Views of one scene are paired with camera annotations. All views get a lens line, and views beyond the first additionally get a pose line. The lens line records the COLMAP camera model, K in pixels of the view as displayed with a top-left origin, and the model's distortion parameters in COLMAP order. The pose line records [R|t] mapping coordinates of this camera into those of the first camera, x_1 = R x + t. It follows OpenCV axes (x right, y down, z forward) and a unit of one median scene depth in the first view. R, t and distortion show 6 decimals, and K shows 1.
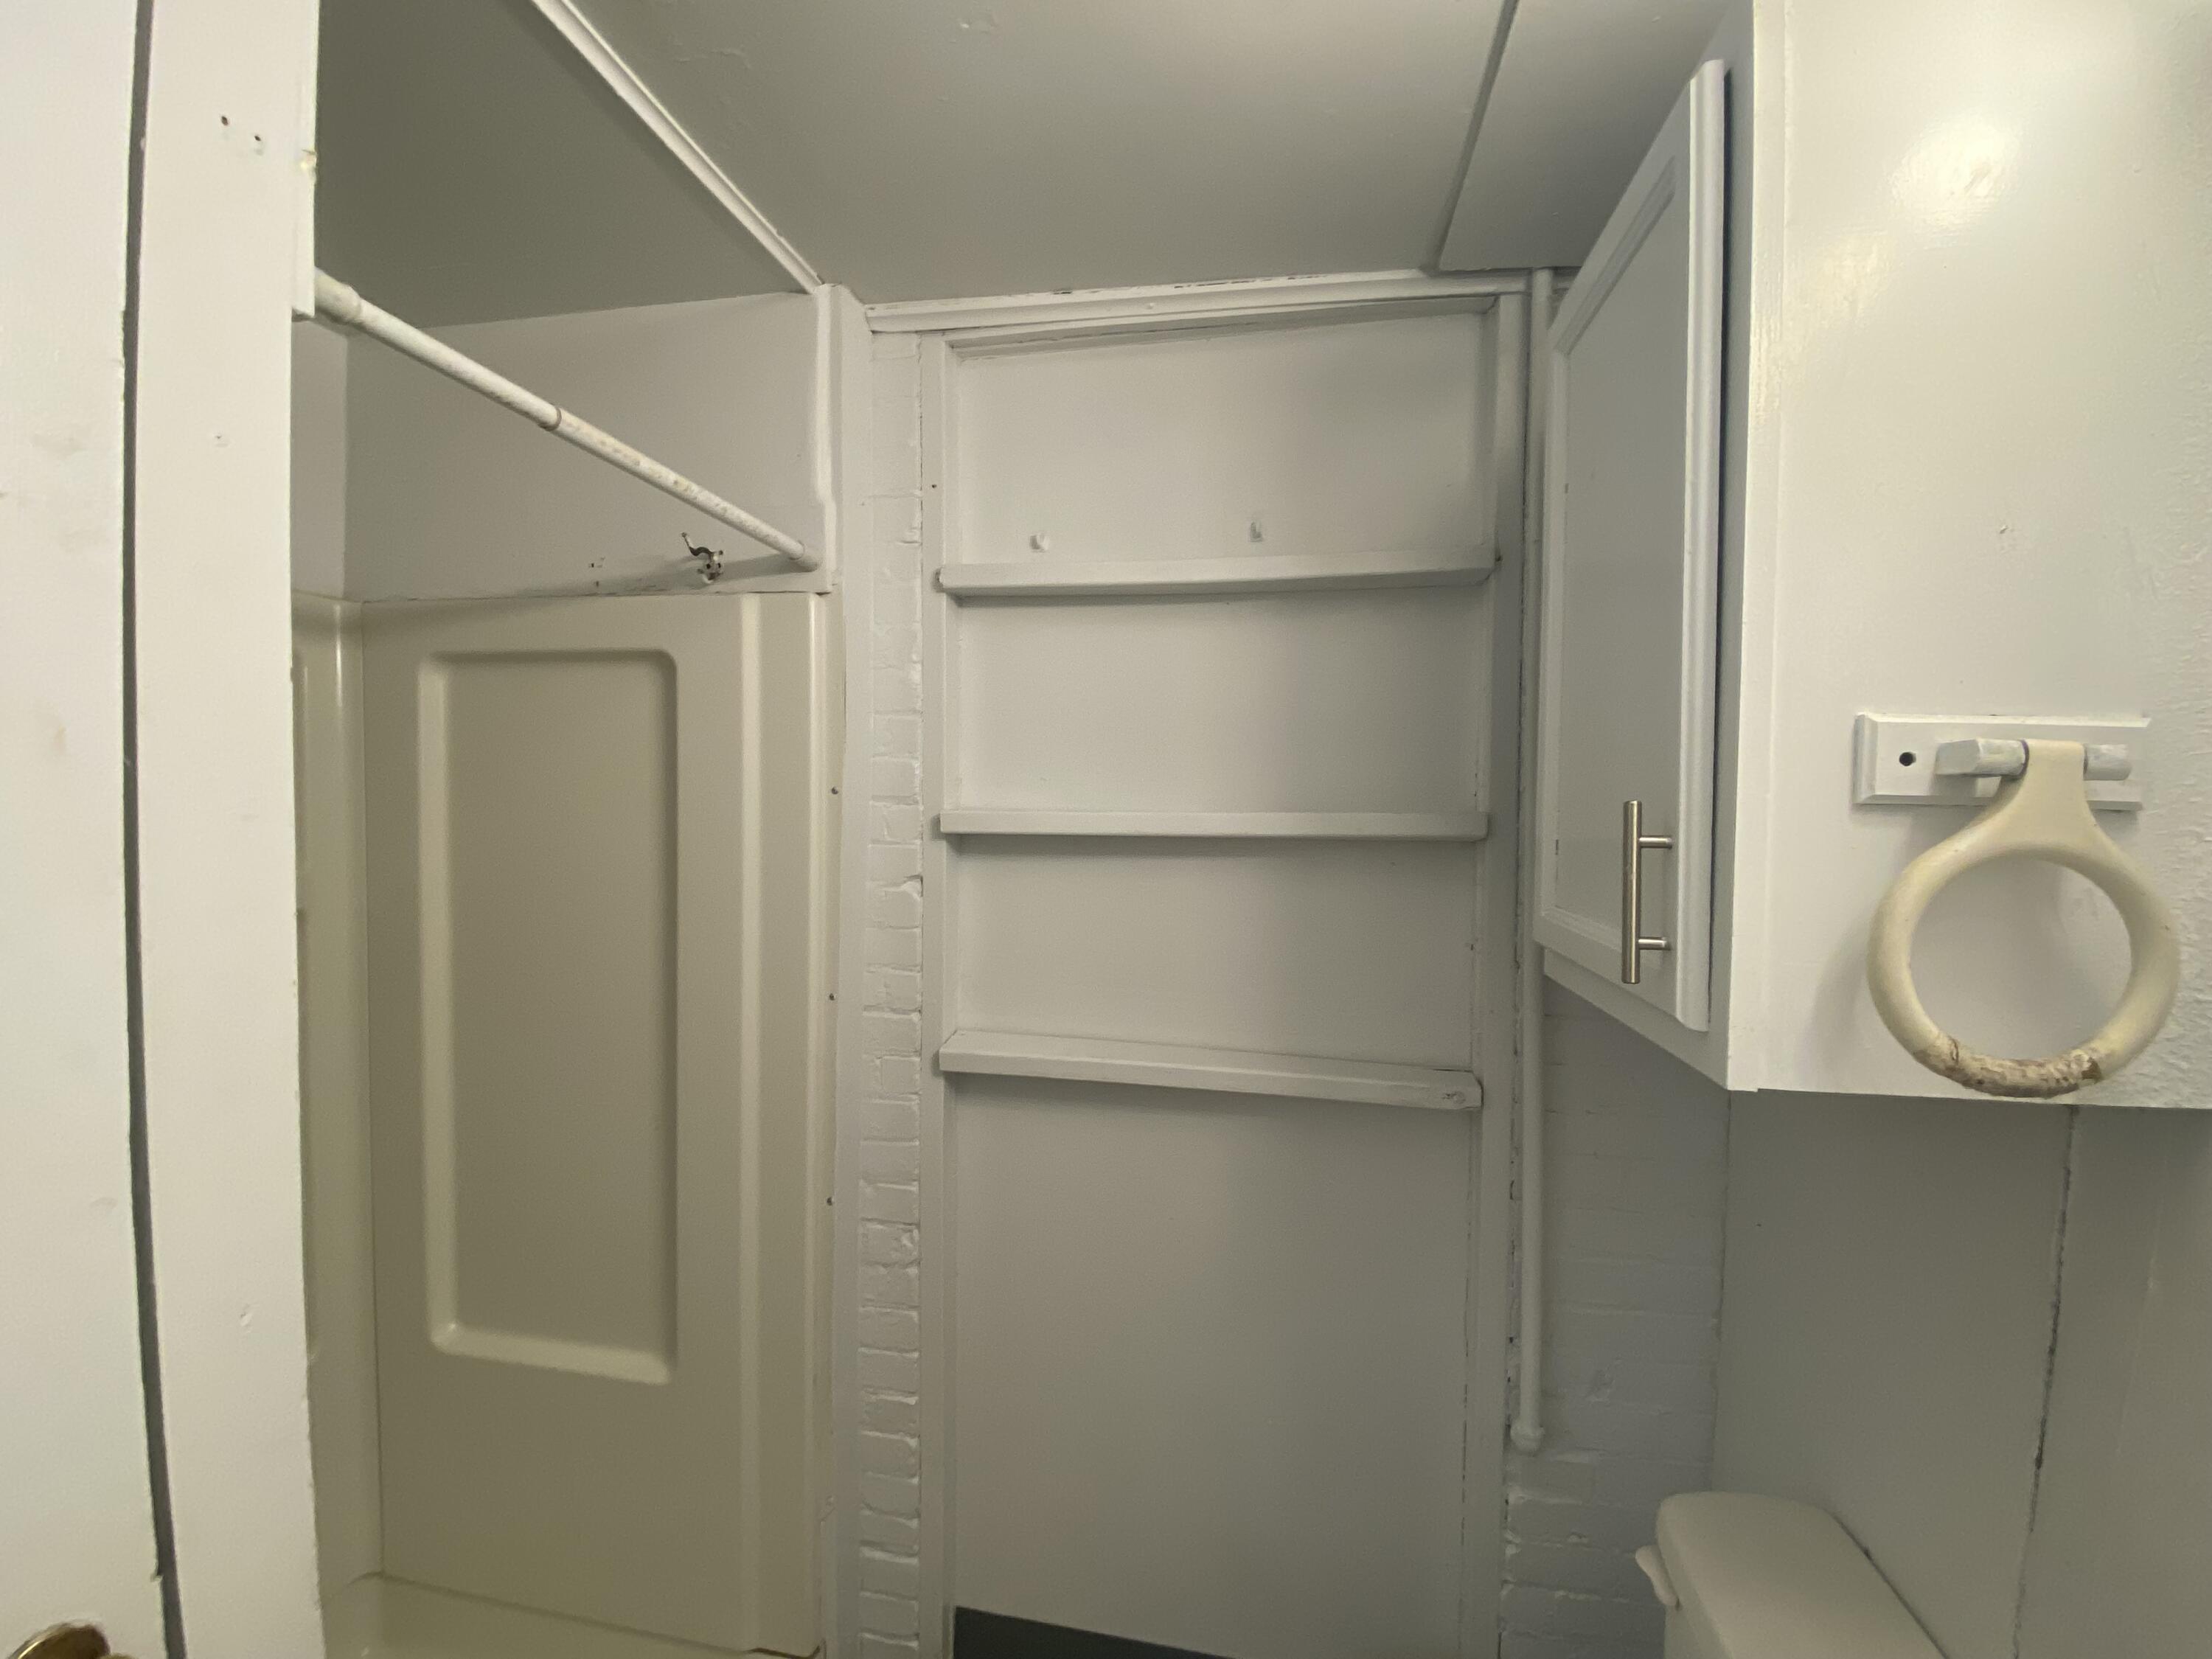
lens RADIAL K [[912.4, 0, 1113.0], [0, 912.4, 837.8], [0, 0, 1]] dist [0.047019, -0.046845]
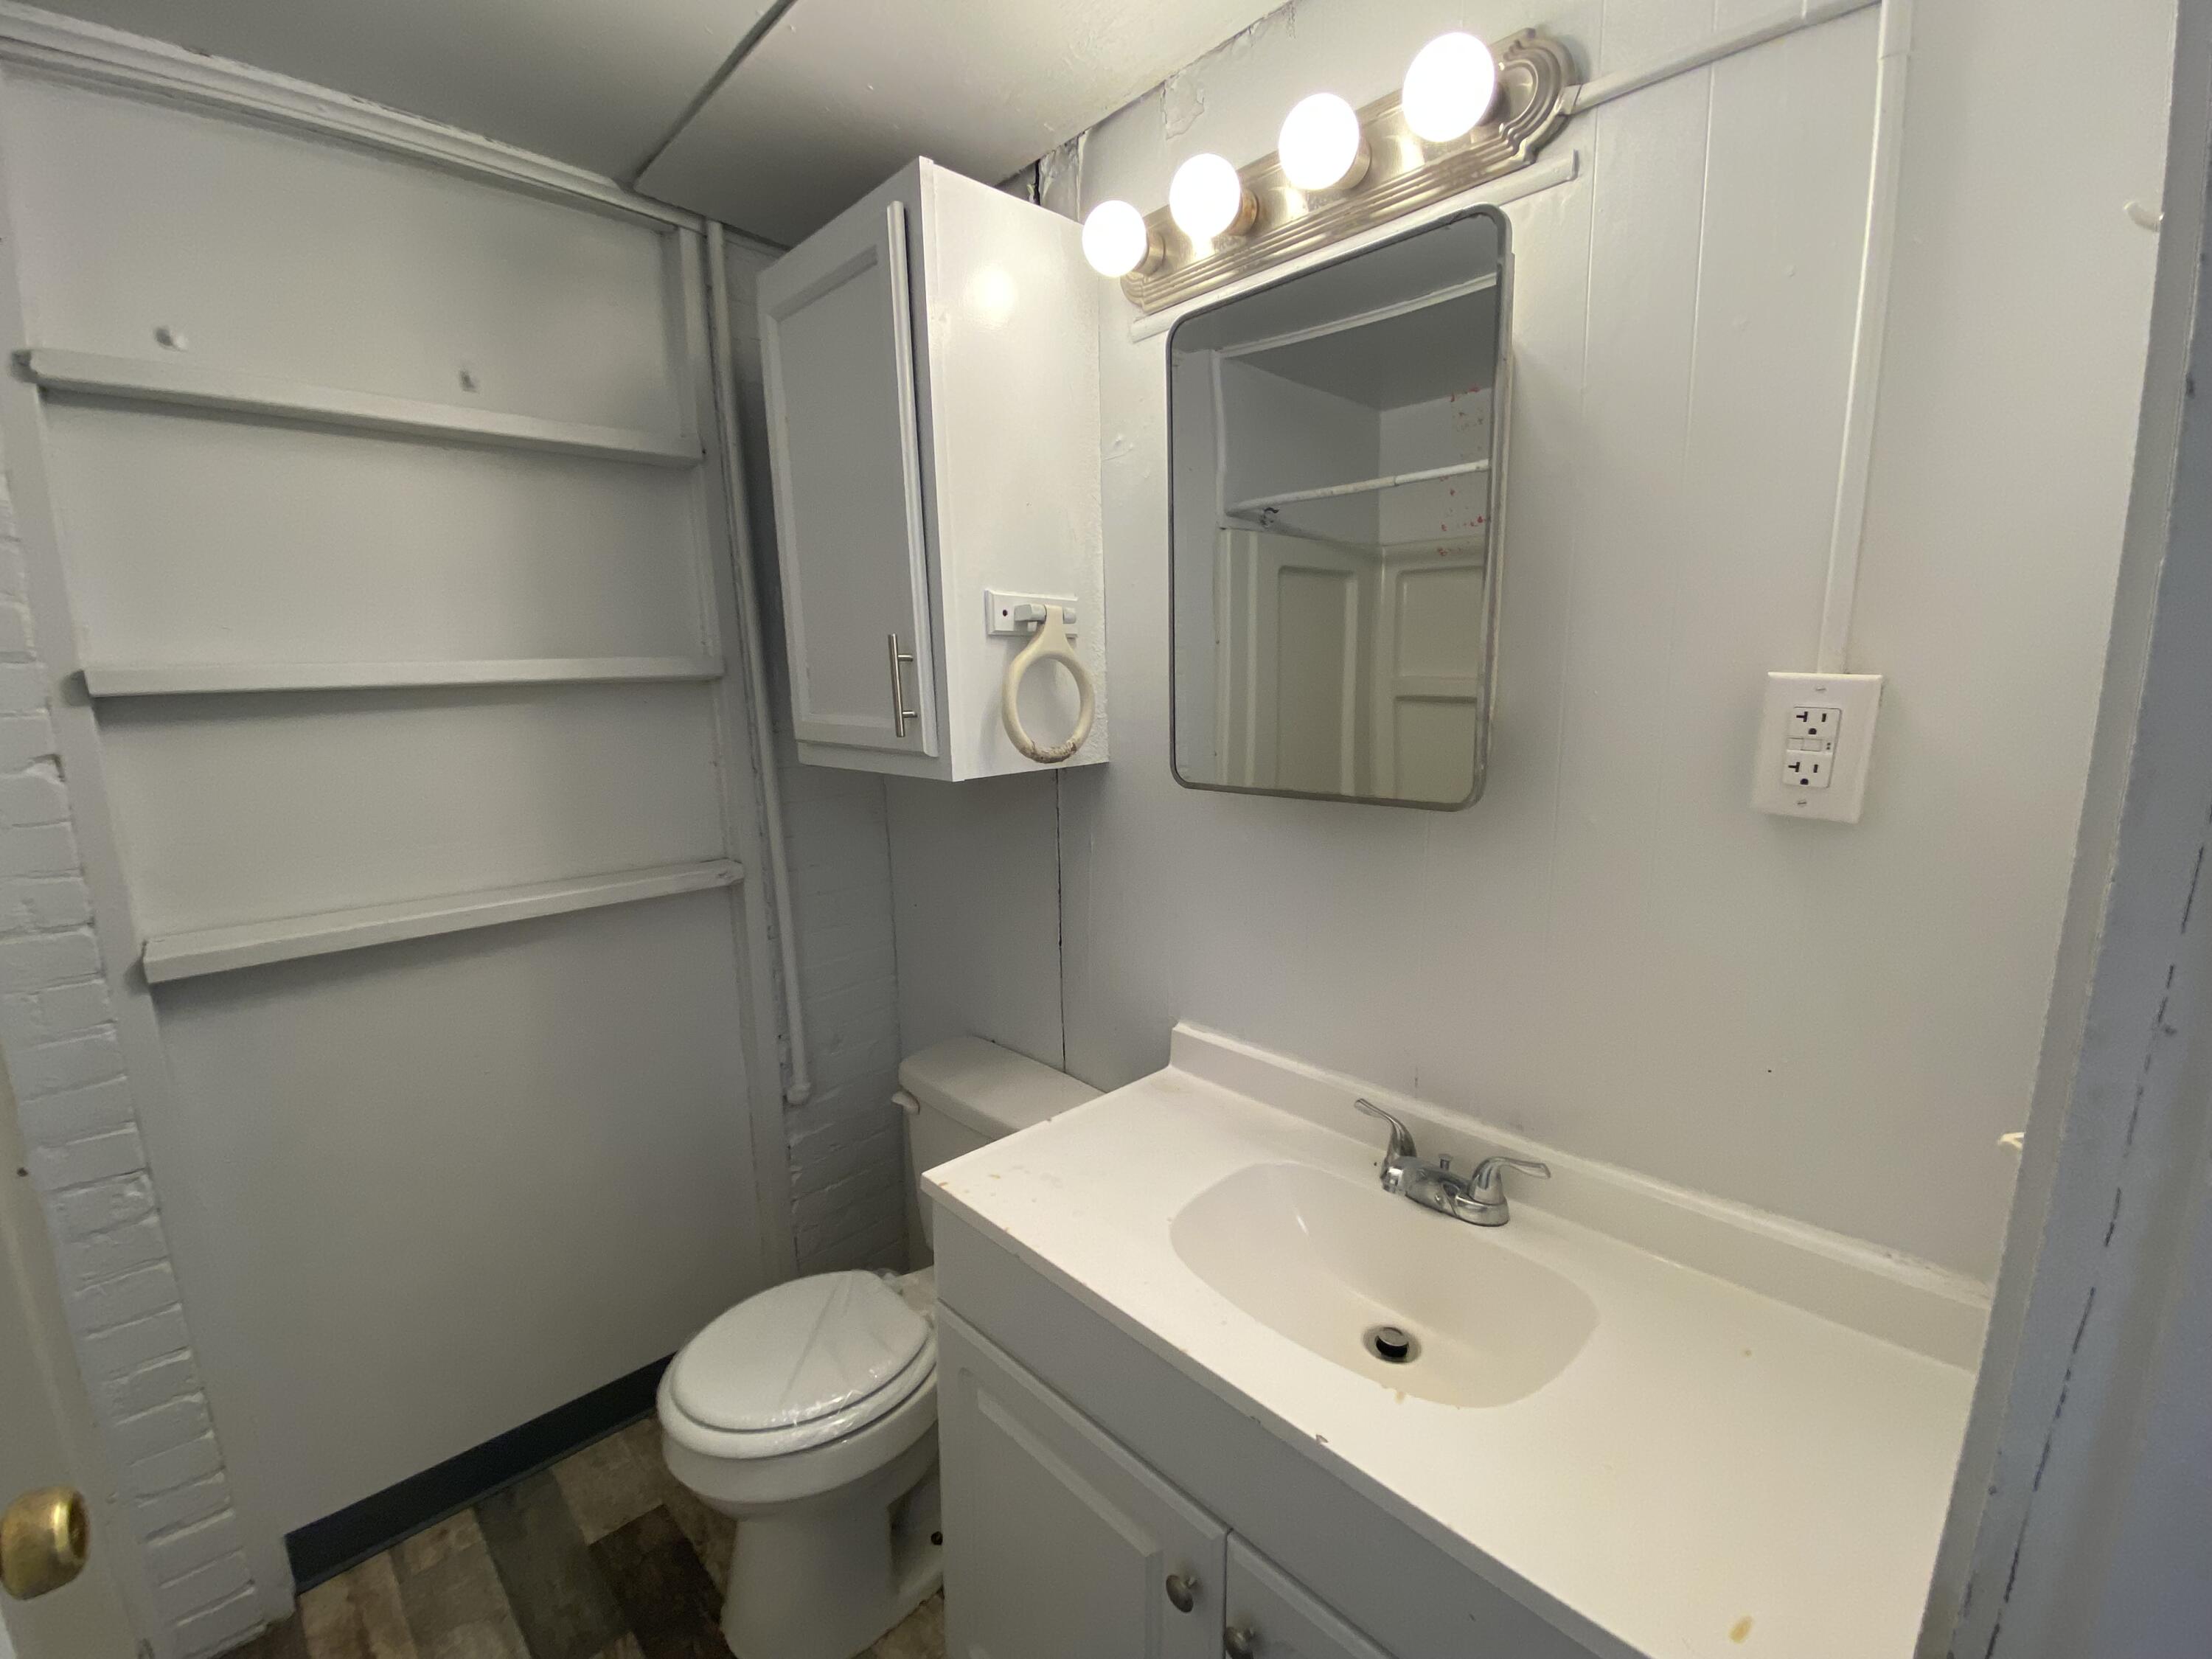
lens RADIAL K [[932.0, 0, 1090.5], [0, 932.0, 832.7], [0, 0, 1]] dist [0.009187, -0.016081]
pose [[0.587134, -0.163575, 0.792790, -0.362947], [0.057493, 0.985324, 0.160721, 0.035549], [-0.807445, -0.048785, 0.587922, -0.200918]]
